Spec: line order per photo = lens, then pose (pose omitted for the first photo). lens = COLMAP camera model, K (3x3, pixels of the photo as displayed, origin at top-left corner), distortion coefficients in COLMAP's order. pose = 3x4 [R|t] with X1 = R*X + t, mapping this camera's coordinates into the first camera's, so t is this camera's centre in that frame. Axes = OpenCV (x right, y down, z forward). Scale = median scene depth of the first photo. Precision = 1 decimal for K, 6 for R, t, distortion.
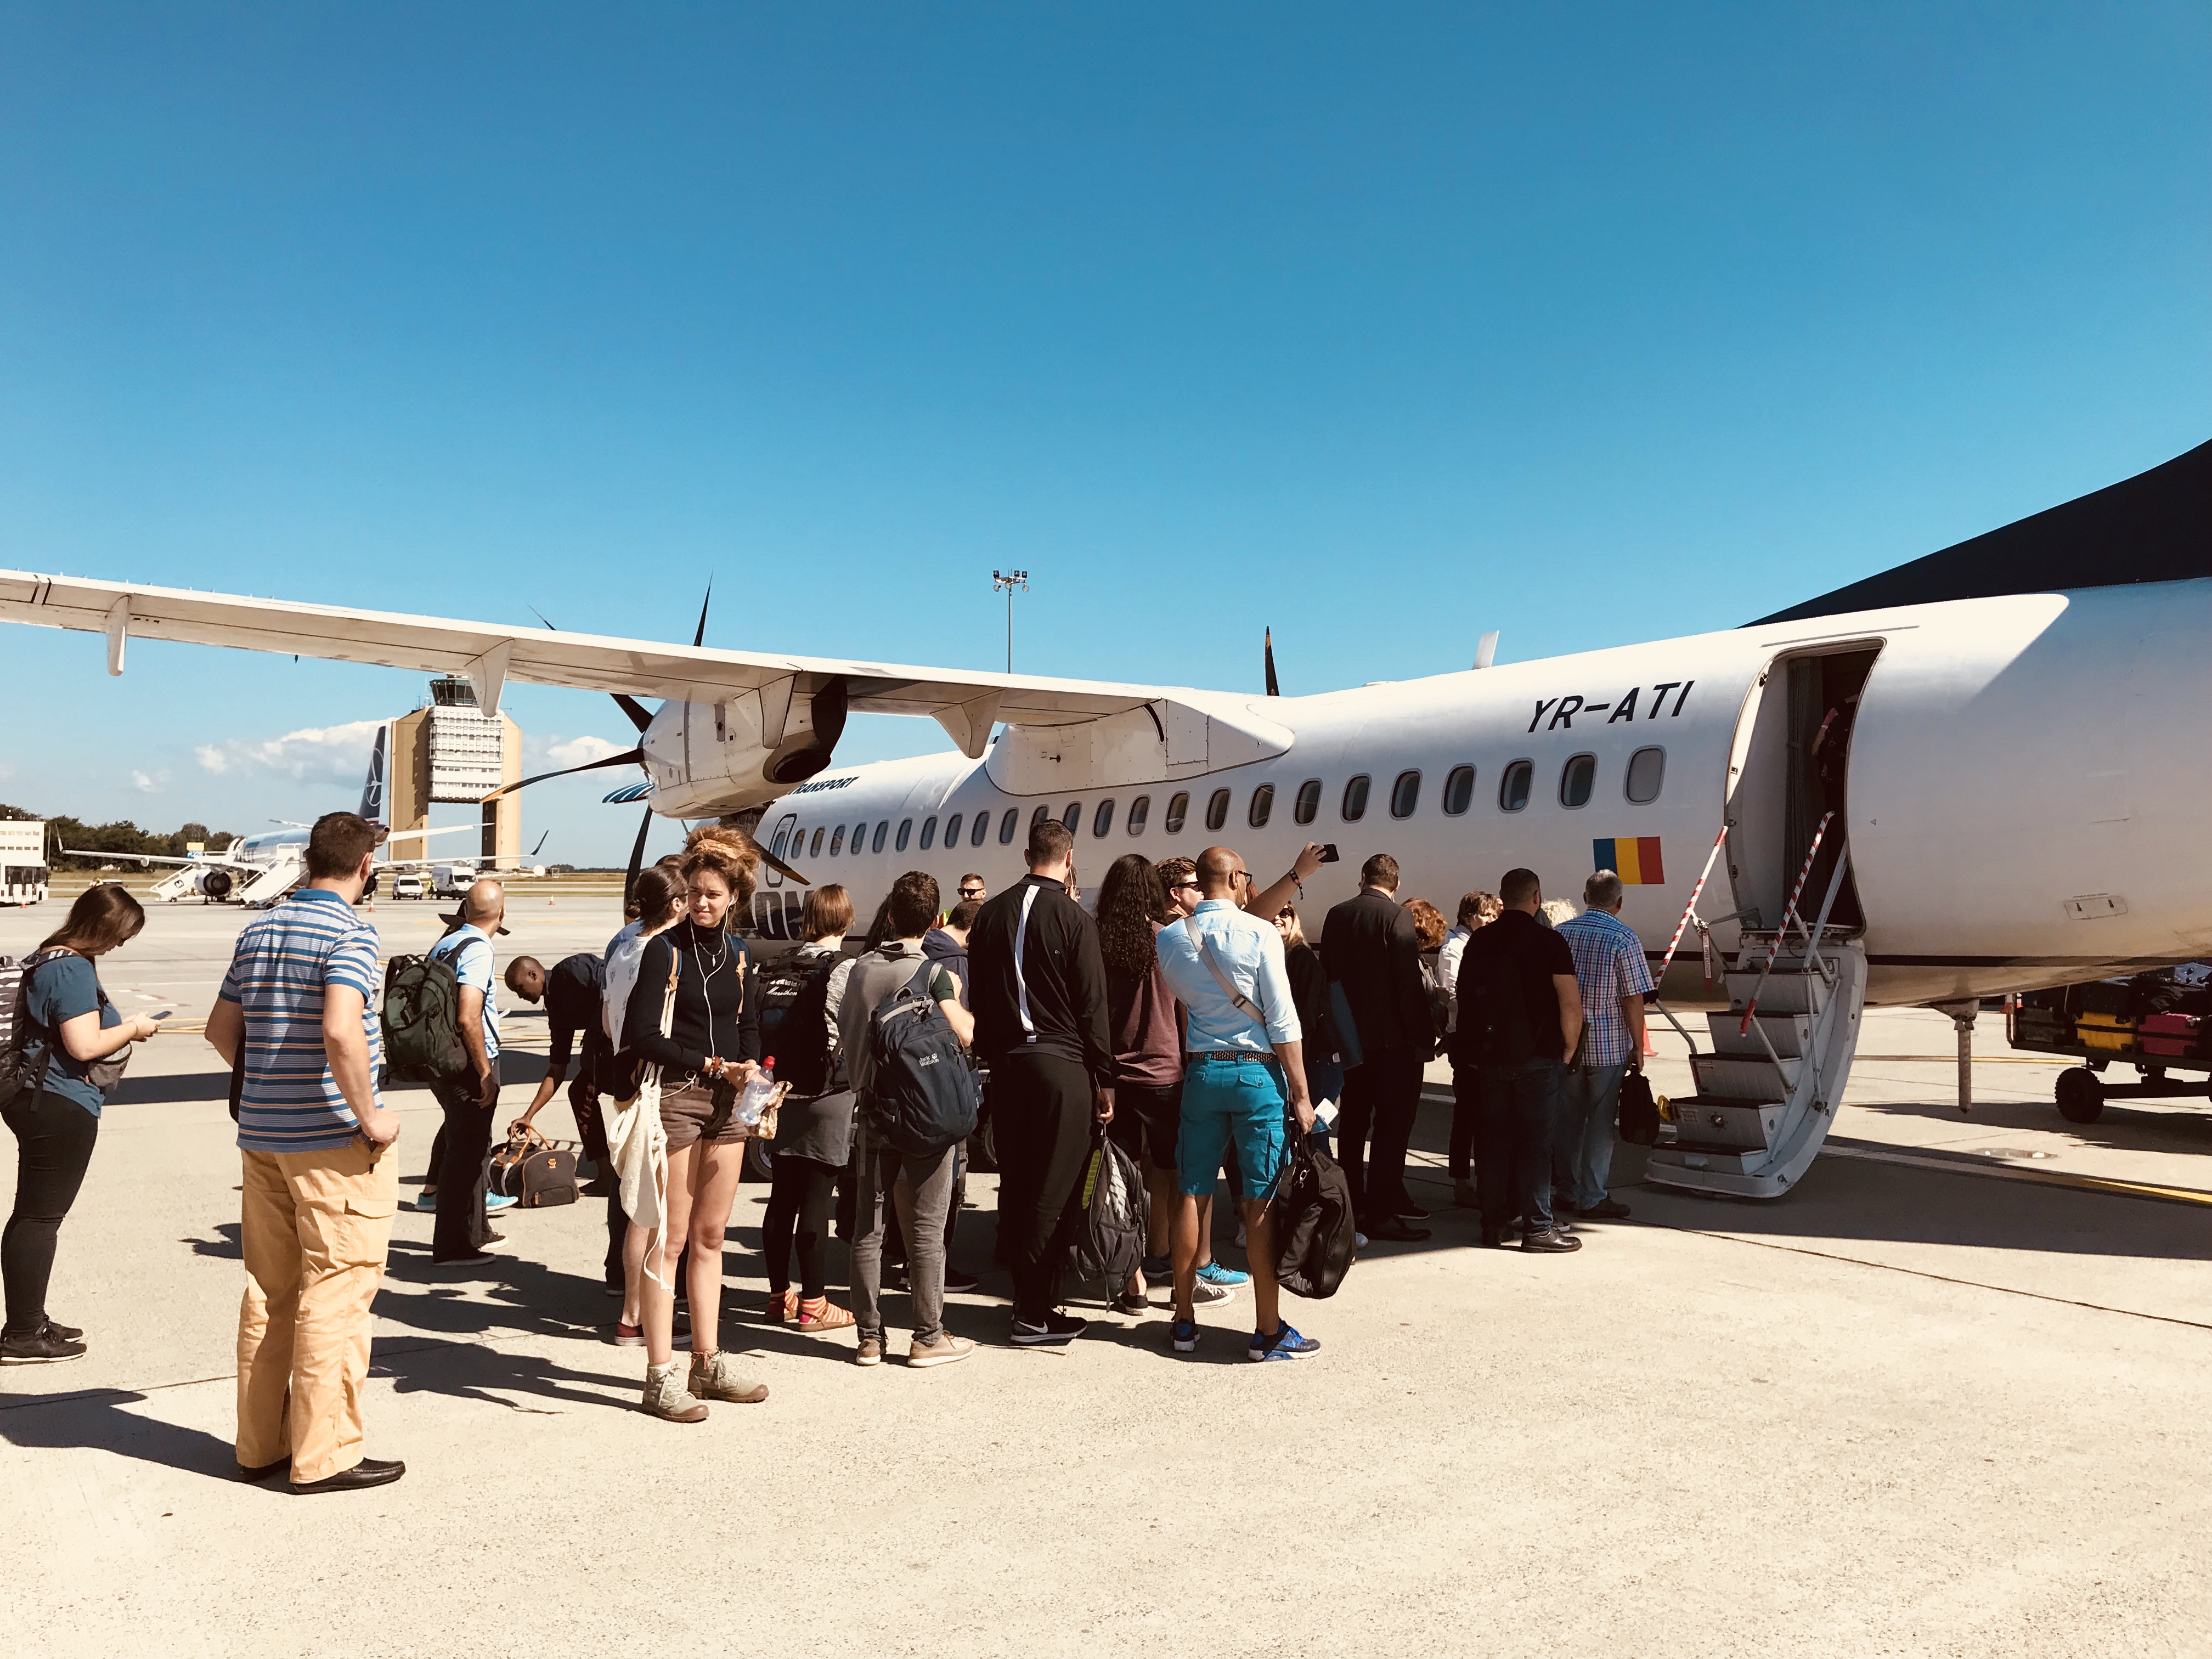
lens RADIAL K [[1808.6, 0, 1106.0], [0, 1808.6, 829.5], [0, 0, 1]] dist [0.000916, 0.009155]
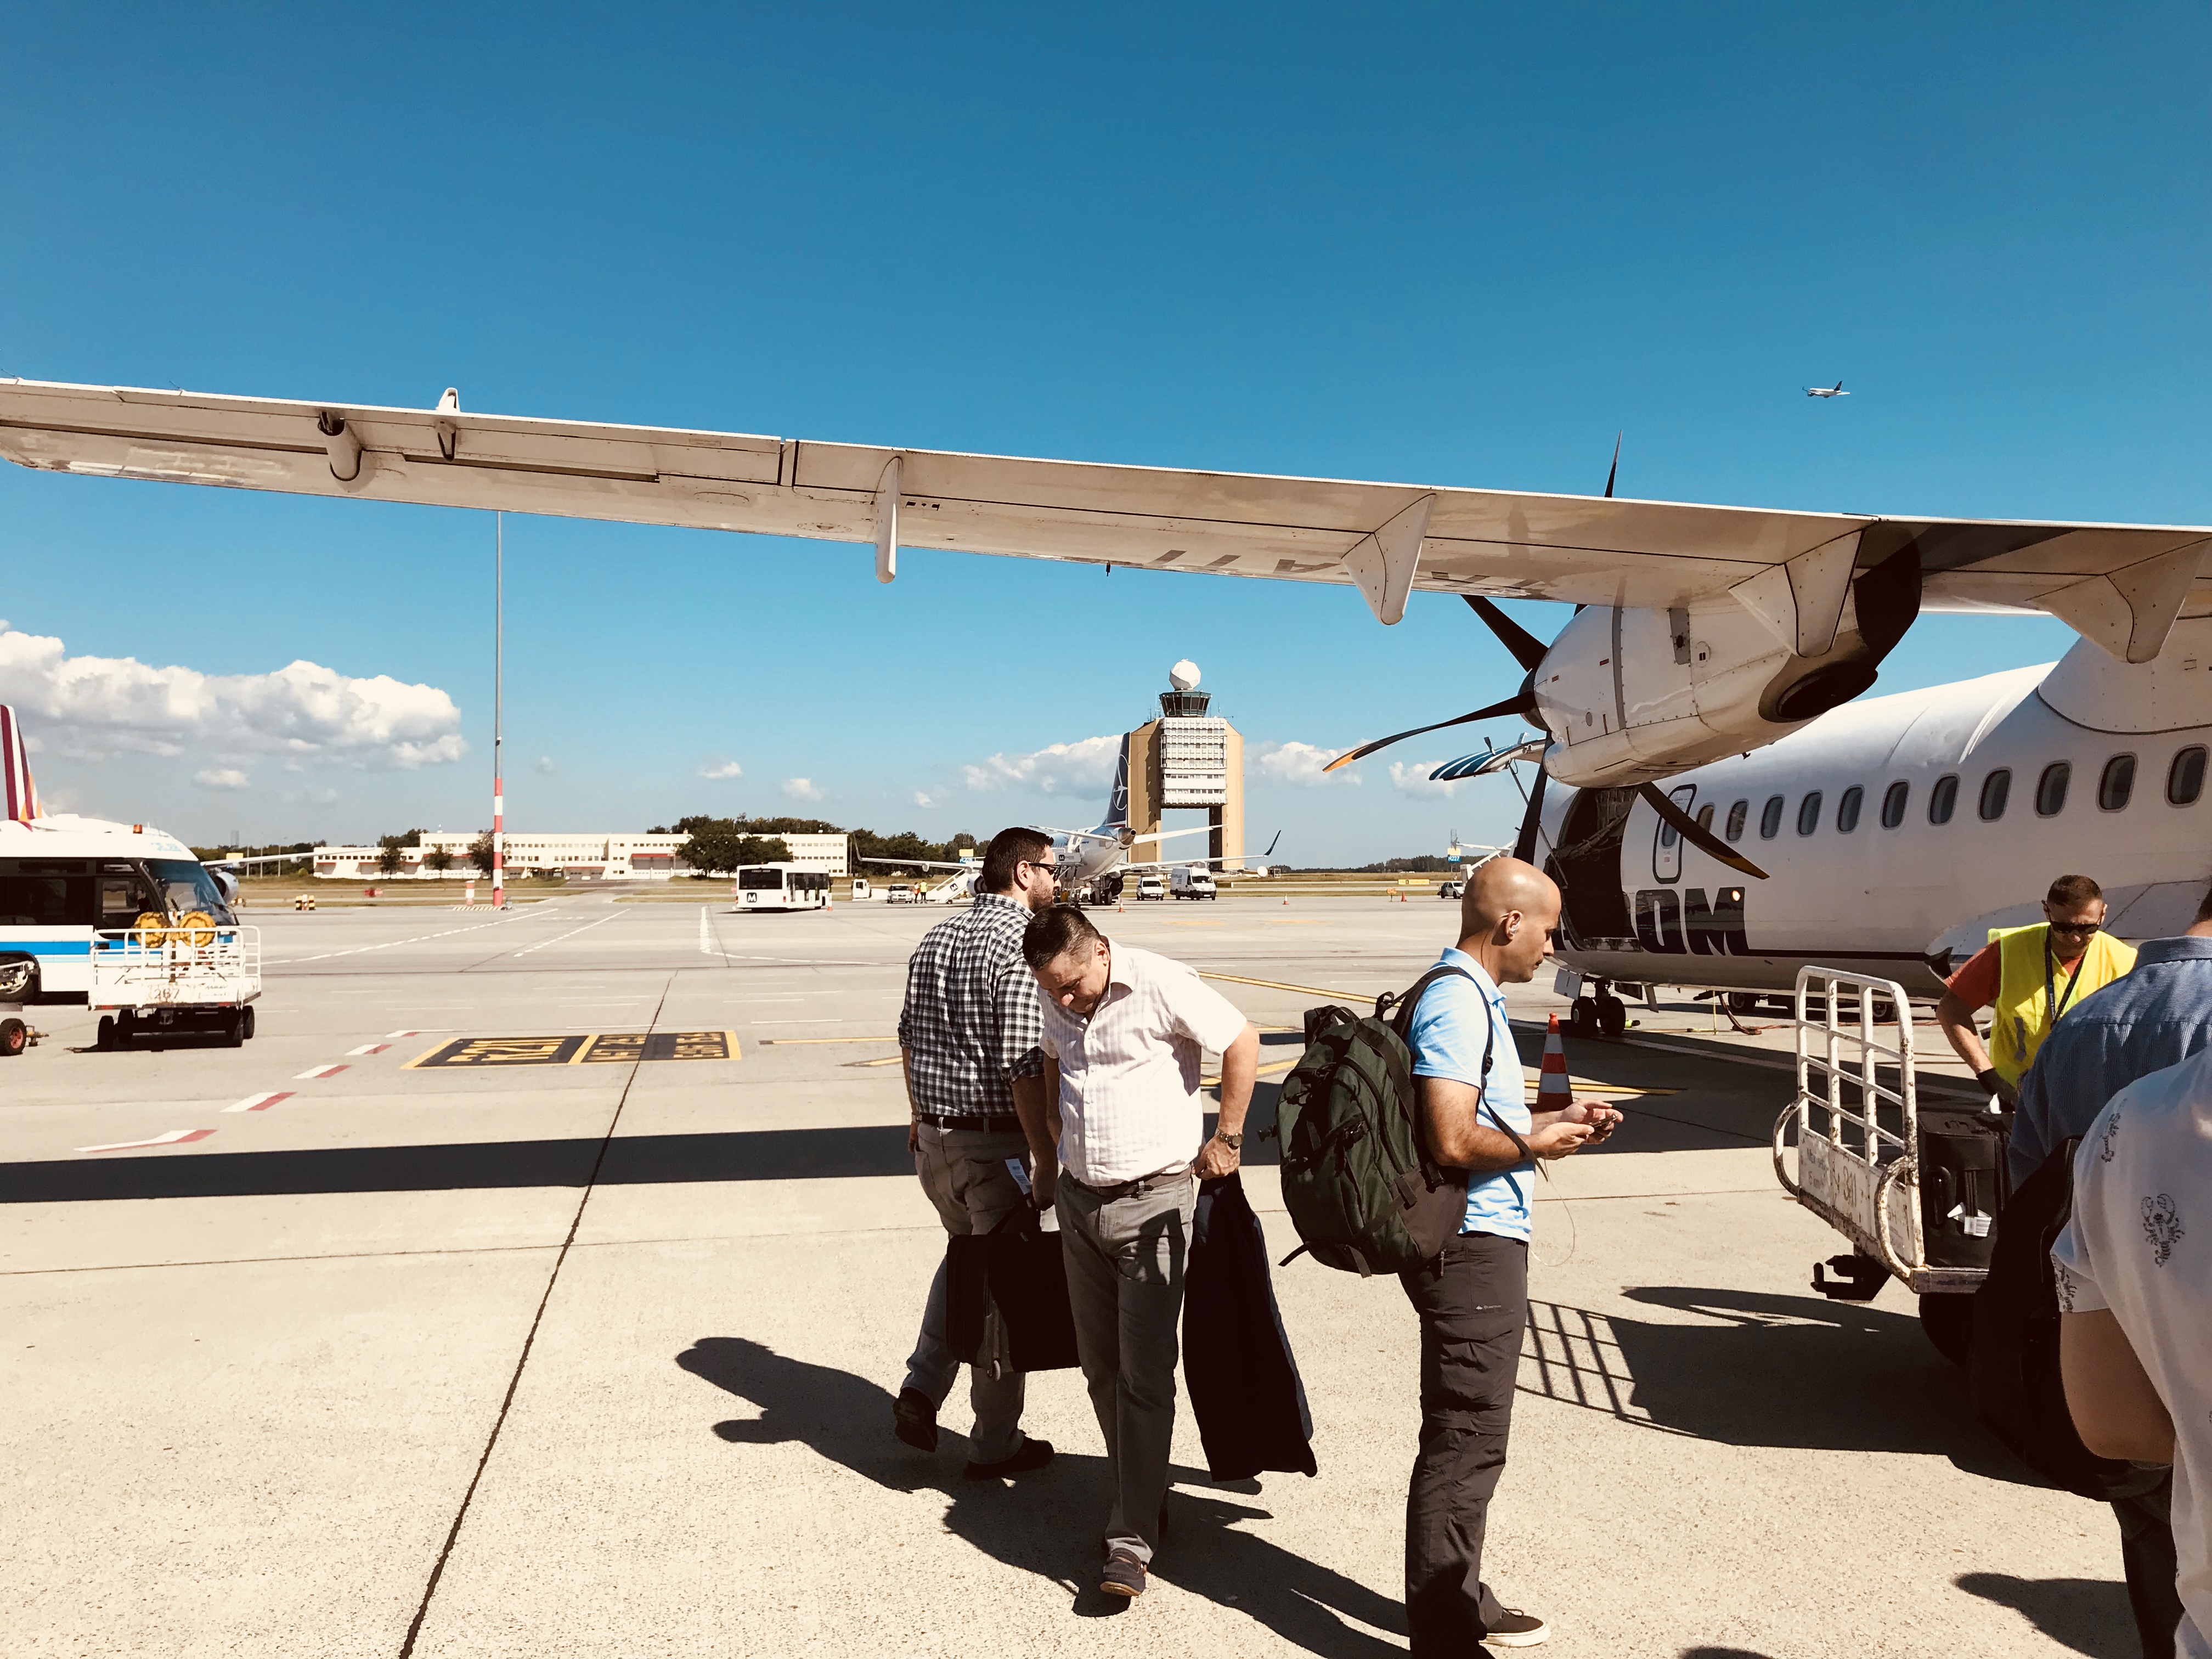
lens RADIAL K [[1798.2, 0, 1083.9], [0, 1798.2, 834.7], [0, 0, 1]] dist [0.051350, -0.099019]
pose [[0.920836, -0.021741, -0.389344, -0.215213], [0.023224, 0.999730, -0.000898, 0.013457], [0.389258, -0.008215, 0.921092, 0.404744]]
